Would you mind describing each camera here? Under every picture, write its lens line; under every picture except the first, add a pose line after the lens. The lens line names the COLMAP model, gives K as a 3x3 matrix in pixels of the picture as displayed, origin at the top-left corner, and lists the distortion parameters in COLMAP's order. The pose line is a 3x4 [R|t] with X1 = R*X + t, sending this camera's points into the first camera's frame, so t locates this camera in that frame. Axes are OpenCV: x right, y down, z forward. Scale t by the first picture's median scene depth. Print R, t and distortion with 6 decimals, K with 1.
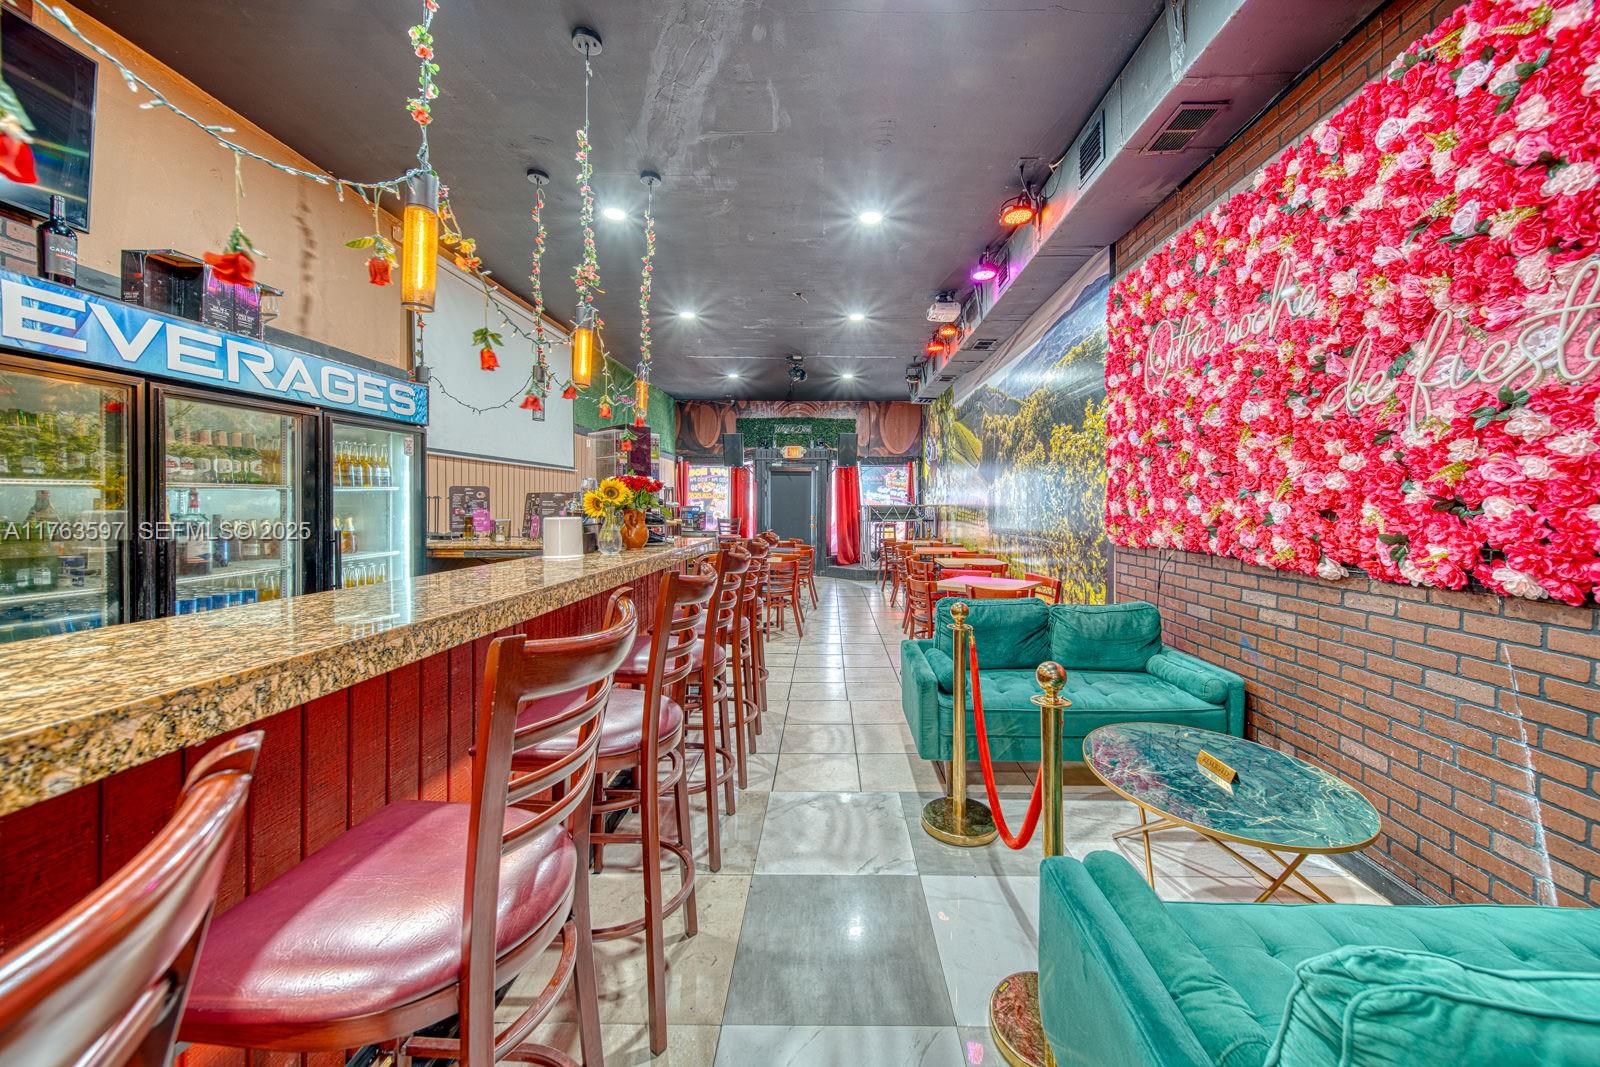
lens RADIAL K [[566.1, 0, 812.8], [0, 566.1, 502.8], [0, 0, 1]] dist [-0.000925, -0.000330]
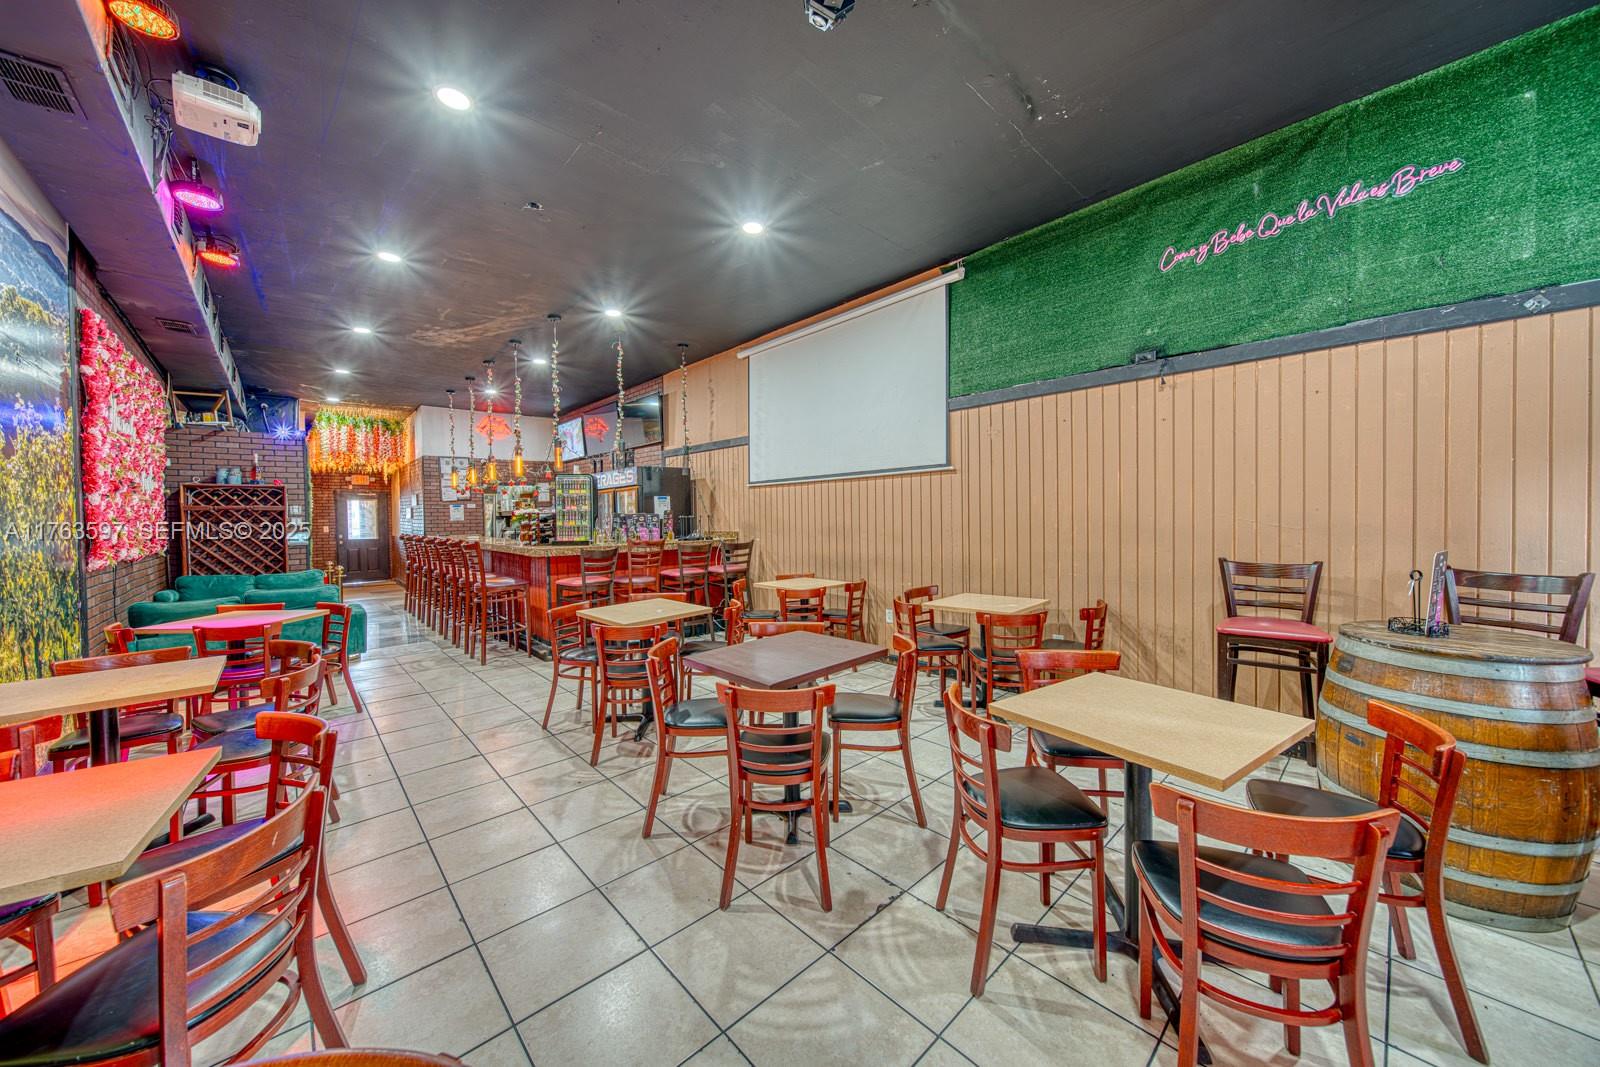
lens RADIAL K [[566.2, 0, 796.4], [0, 566.2, 524.2], [0, 0, 1]] dist [0.000133, -0.000045]
pose [[-0.716148, 0.017986, -0.697716, 0.598366], [0.012809, 0.999838, 0.012627, -0.006887], [0.697830, 0.000105, -0.716263, 4.497302]]
